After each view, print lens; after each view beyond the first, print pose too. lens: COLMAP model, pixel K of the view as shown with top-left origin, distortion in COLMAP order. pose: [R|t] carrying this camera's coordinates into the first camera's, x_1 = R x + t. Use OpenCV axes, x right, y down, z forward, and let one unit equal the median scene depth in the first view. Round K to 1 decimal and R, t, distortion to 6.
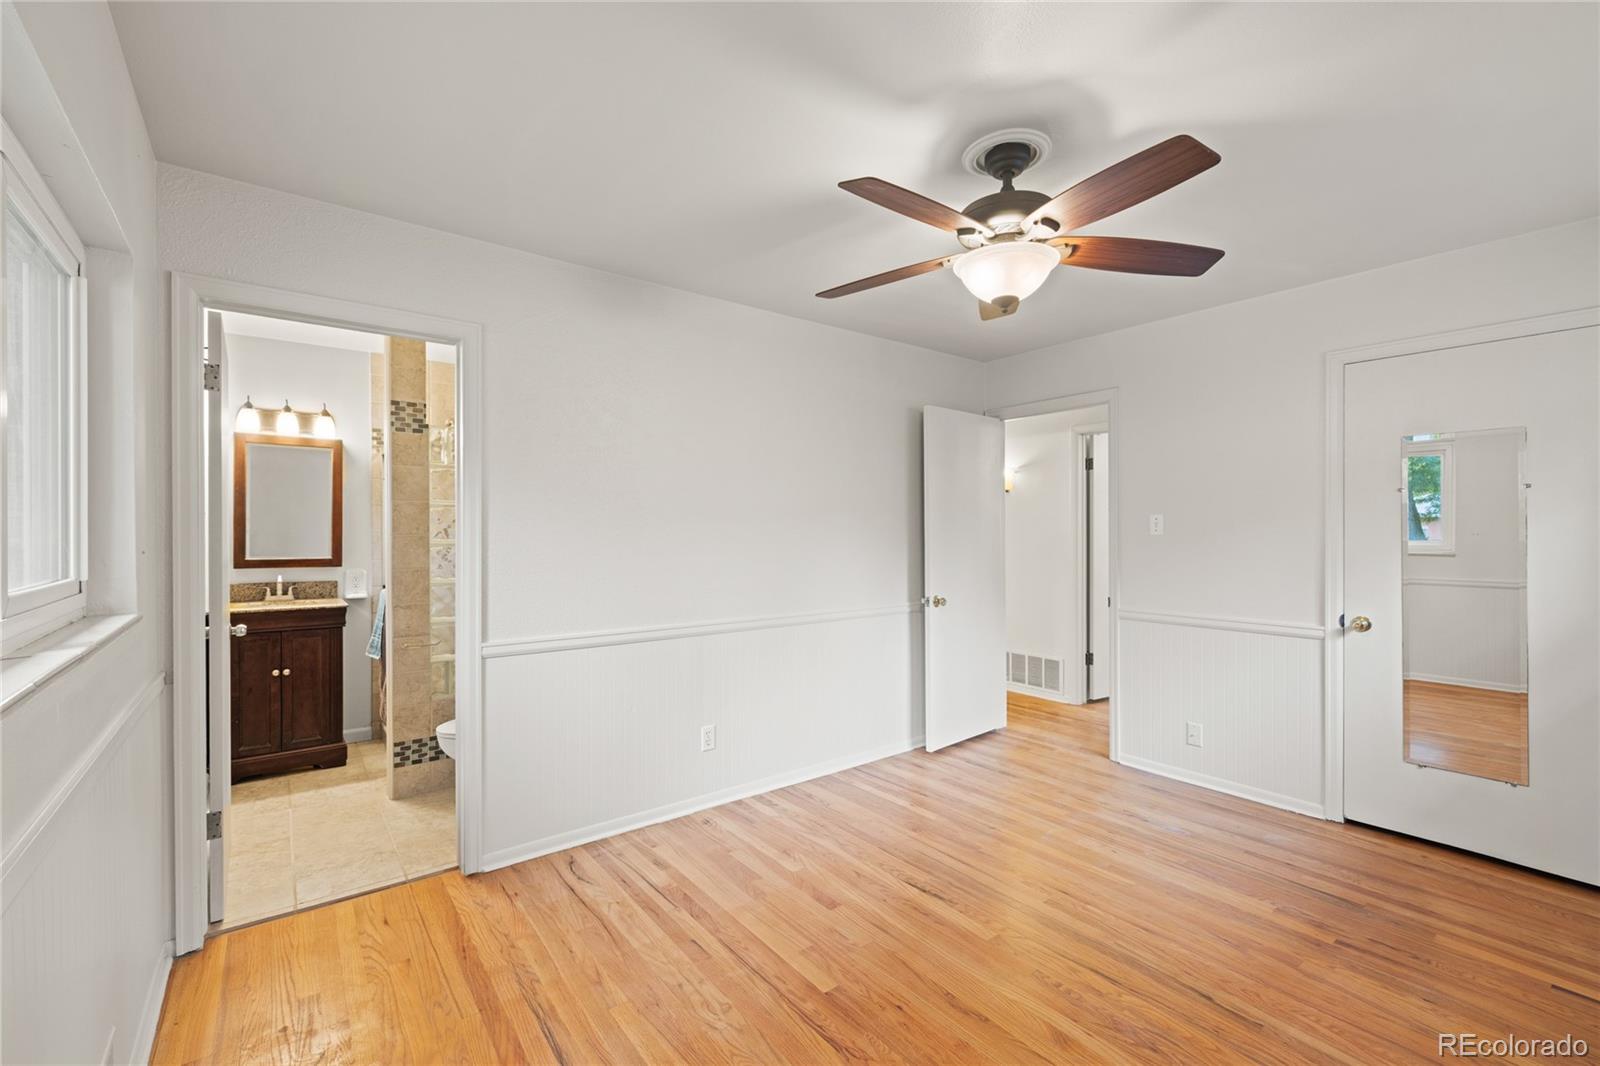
lens RADIAL K [[674.9, 0, 799.6], [0, 674.9, 538.3], [0, 0, 1]] dist [-0.004114, -0.000261]
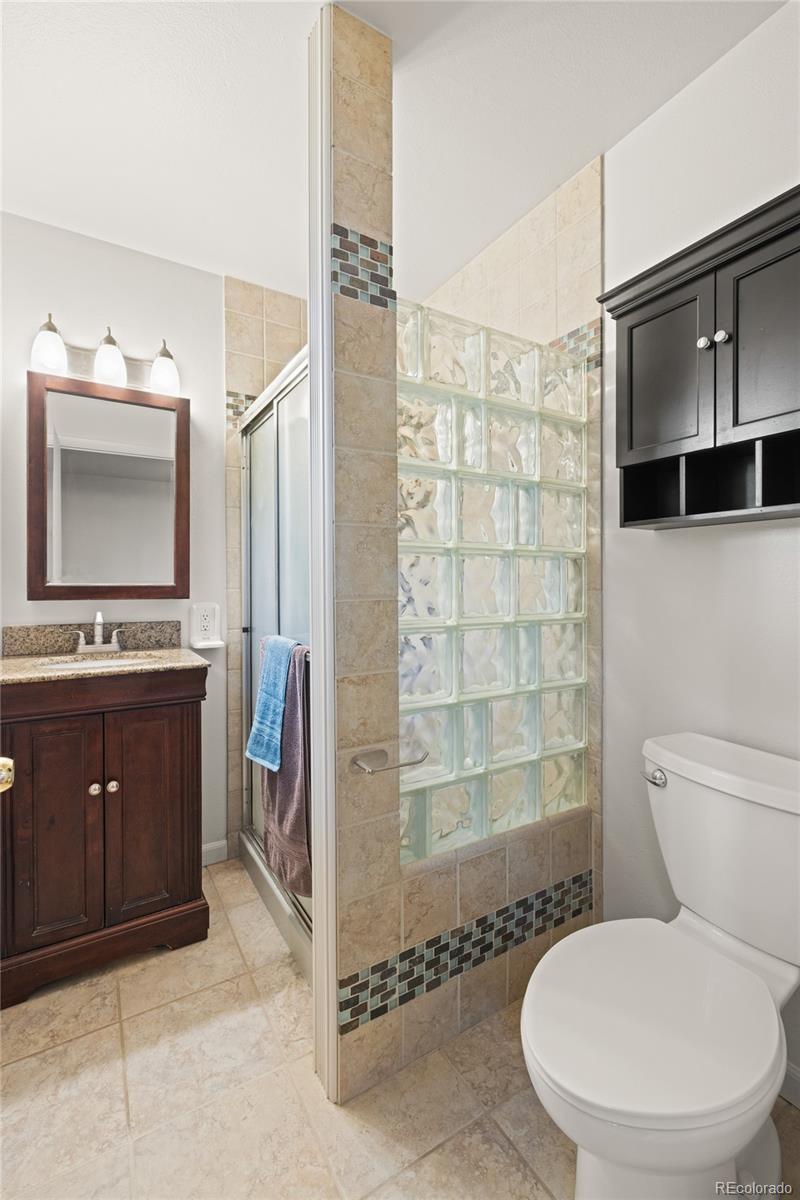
lens RADIAL K [[506.2, 0, 399.0], [0, 506.2, 590.2], [0, 0, 1]] dist [-0.004114, -0.000261]
pose [[0.994013, -0.000631, -0.109263, -0.477854], [0.001175, 0.999987, 0.004913, 0.035323], [0.109258, -0.005012, 0.994001, 0.607374]]
